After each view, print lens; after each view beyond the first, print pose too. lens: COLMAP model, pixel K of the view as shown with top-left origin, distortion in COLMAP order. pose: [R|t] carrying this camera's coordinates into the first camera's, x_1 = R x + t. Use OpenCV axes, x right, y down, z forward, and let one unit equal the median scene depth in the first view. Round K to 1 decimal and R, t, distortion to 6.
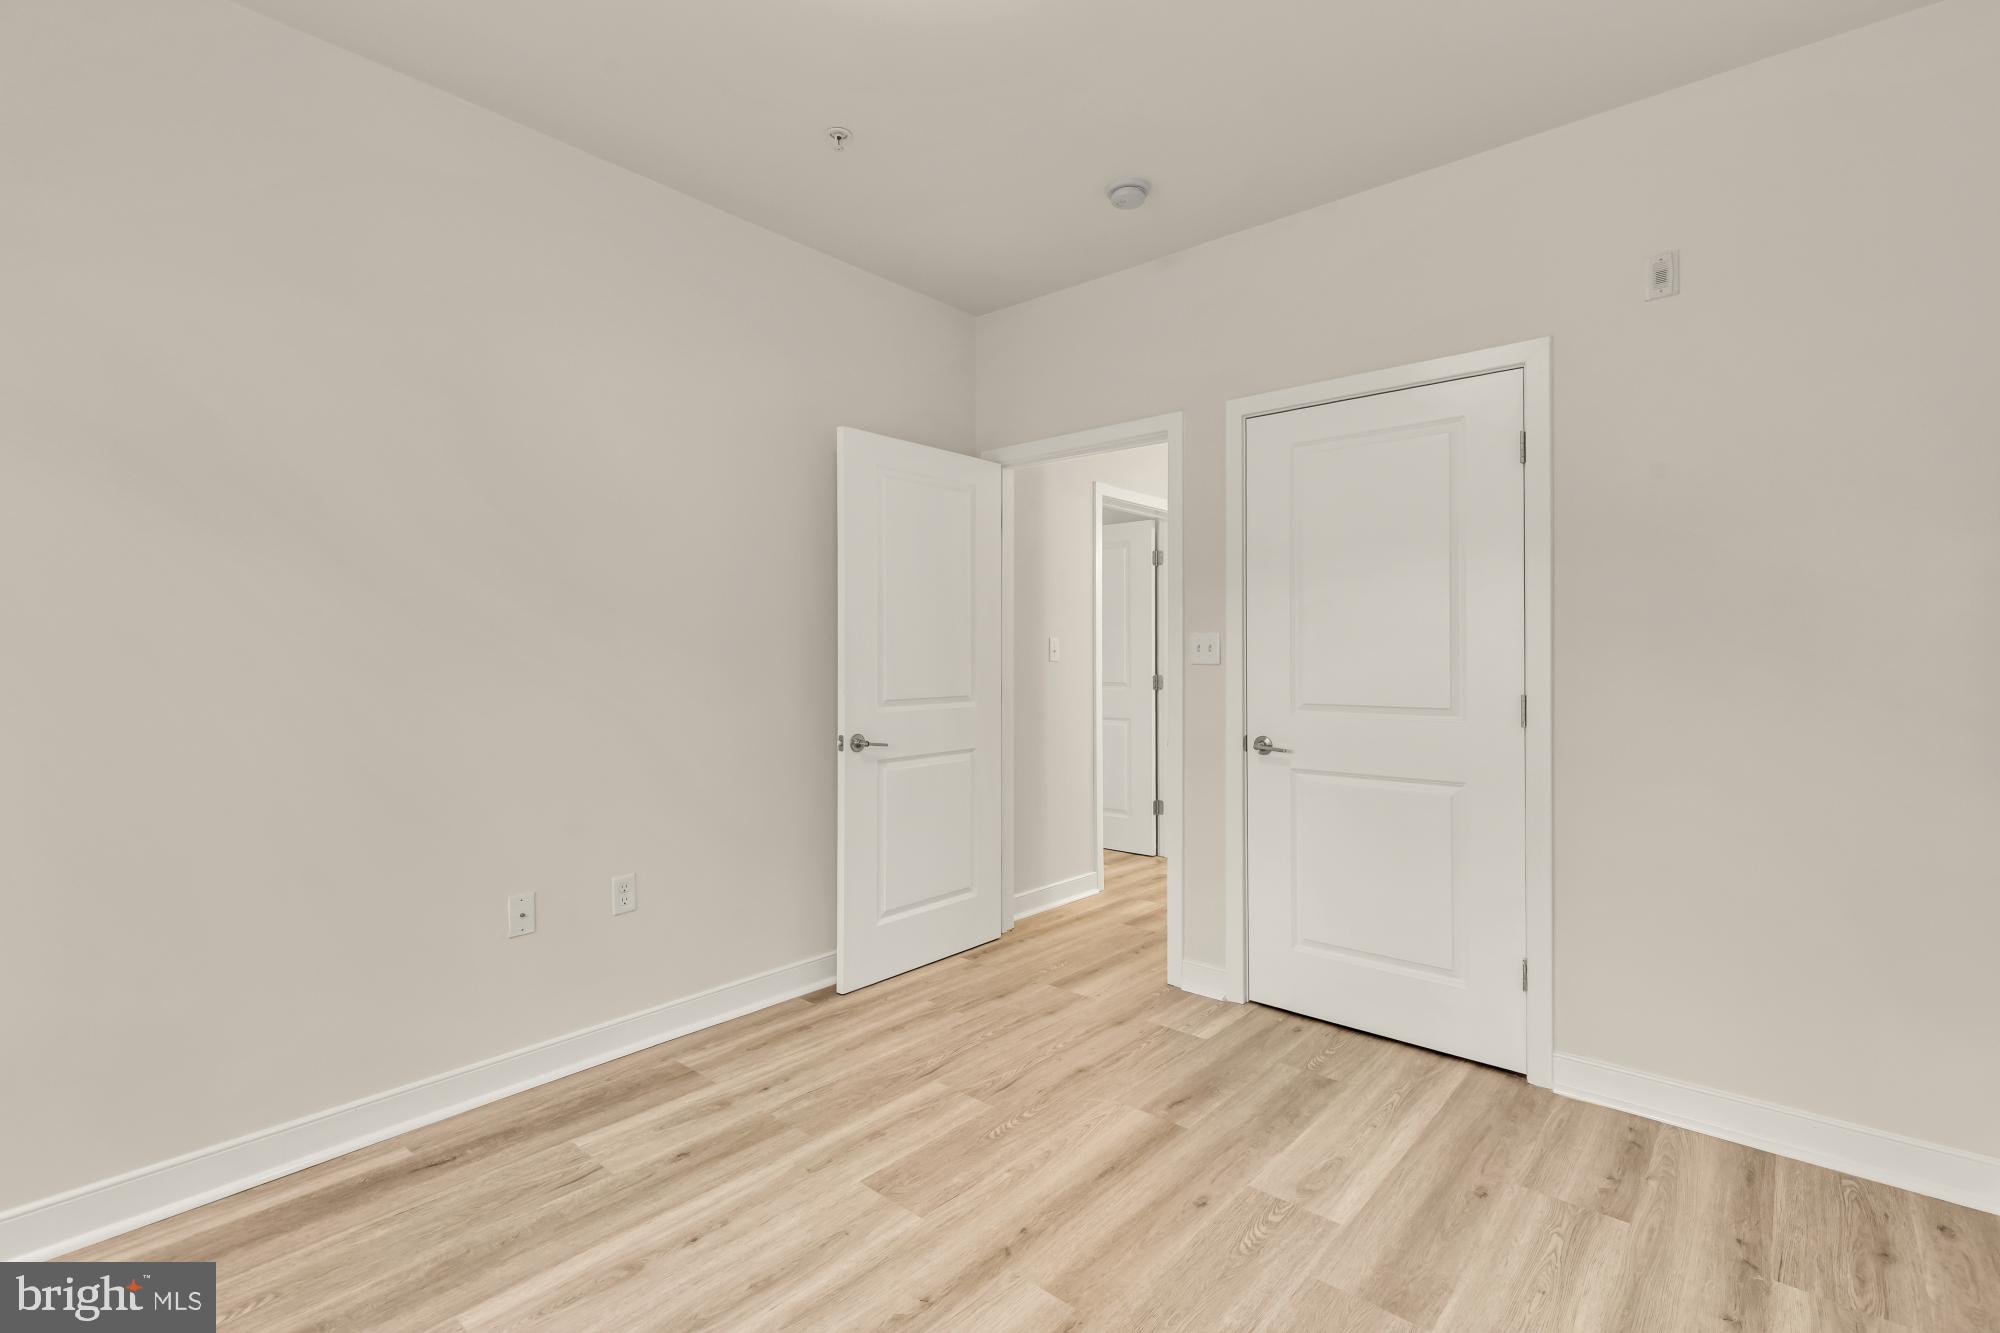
lens RADIAL K [[909.4, 0, 1000.0], [0, 909.4, 666.5], [0, 0, 1]] dist [0.002498, -0.000651]
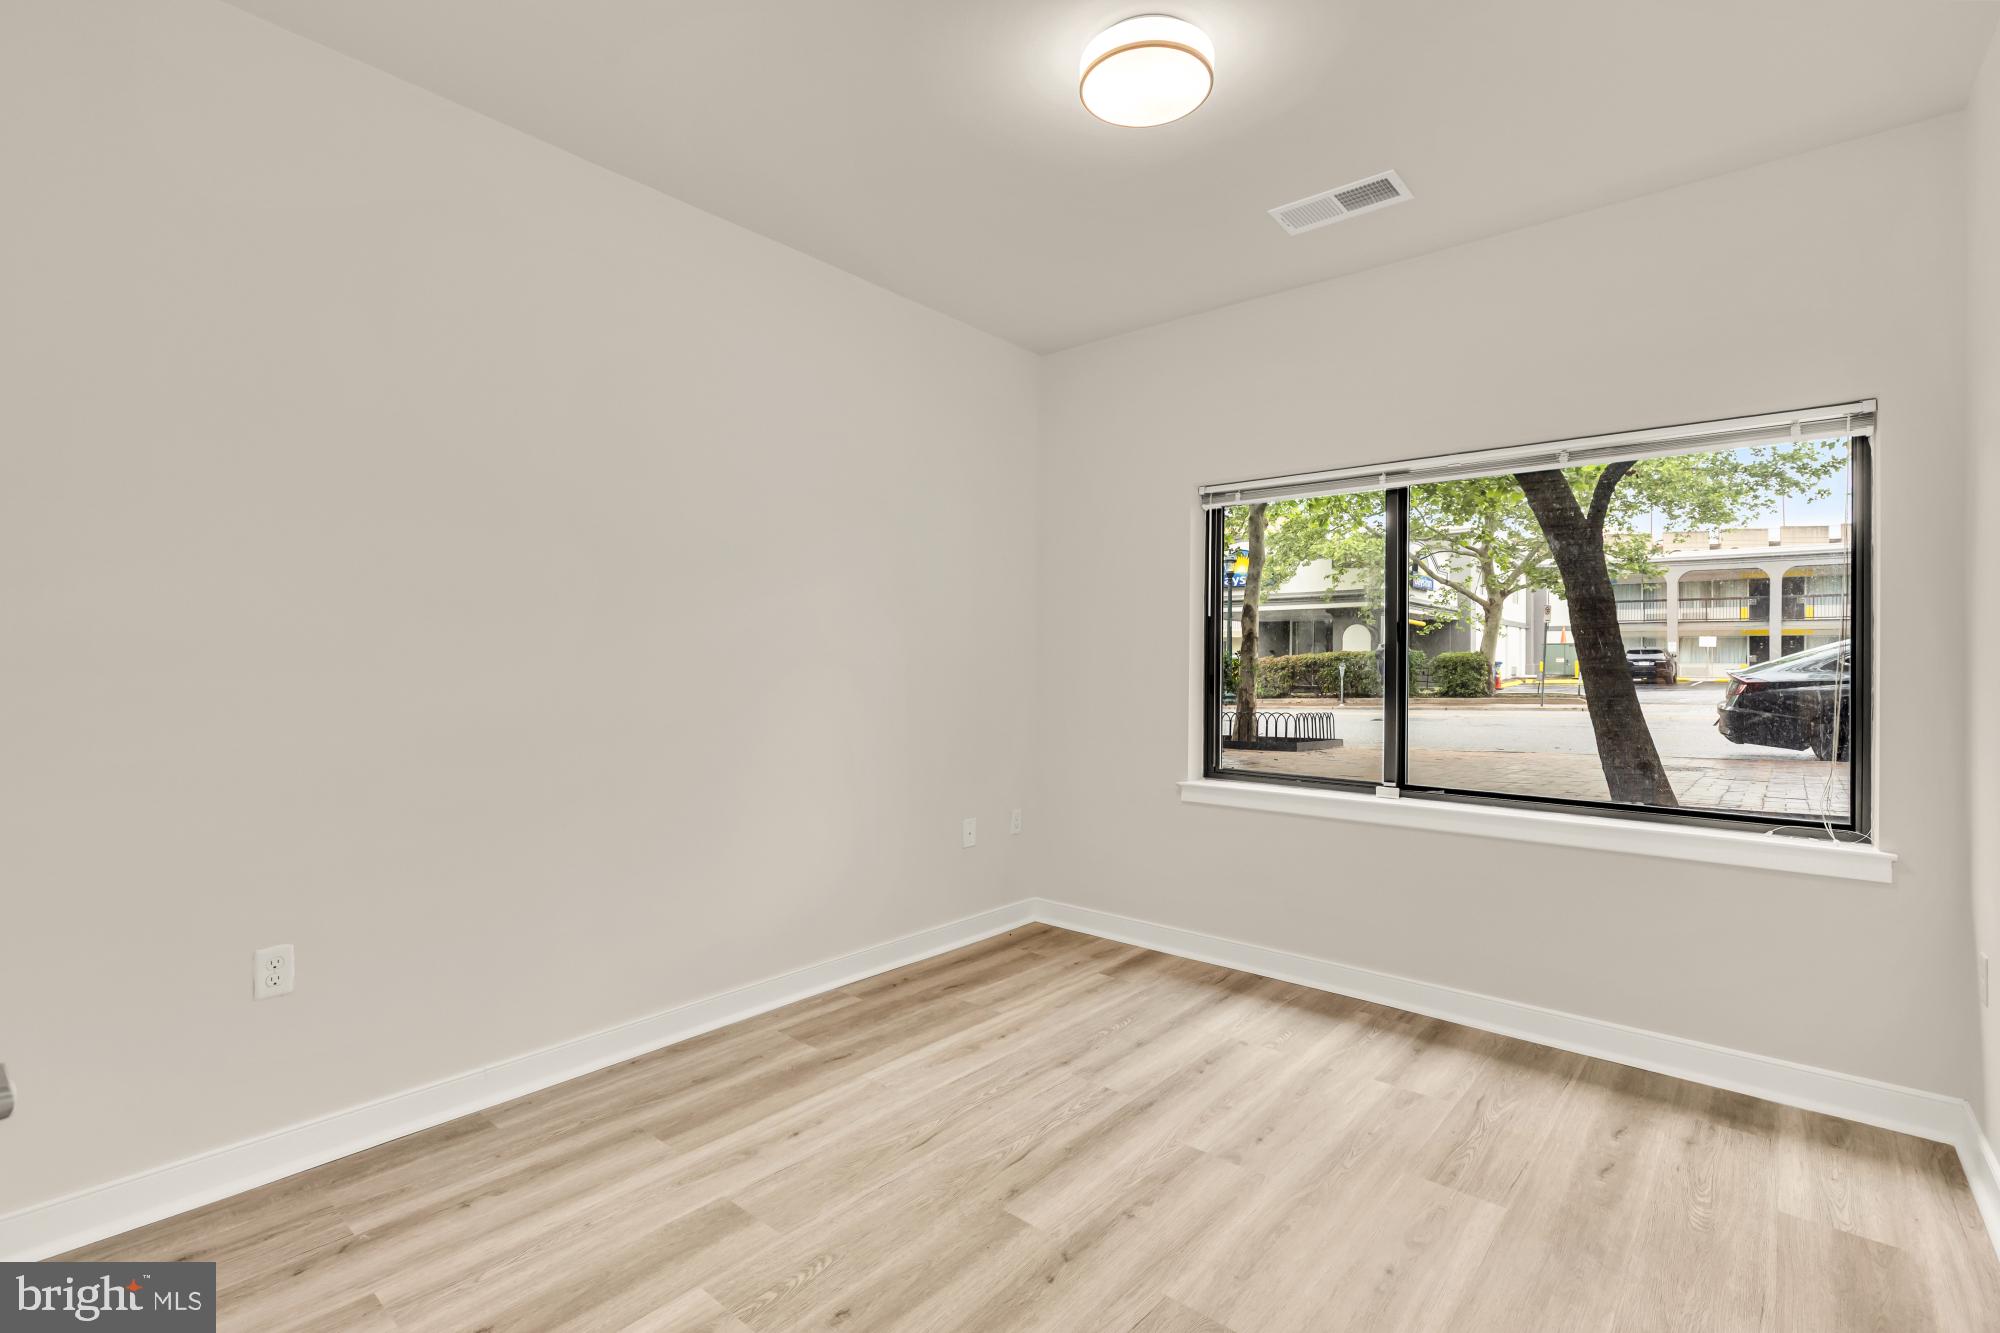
lens RADIAL K [[909.4, 0, 1000.0], [0, 909.4, 666.5], [0, 0, 1]] dist [0.002498, -0.000651]
pose [[-0.999814, -0.009503, -0.016761, 0.103511], [-0.009633, 0.999924, 0.007669, -0.016948], [0.016687, 0.007830, -0.999830, 2.000404]]
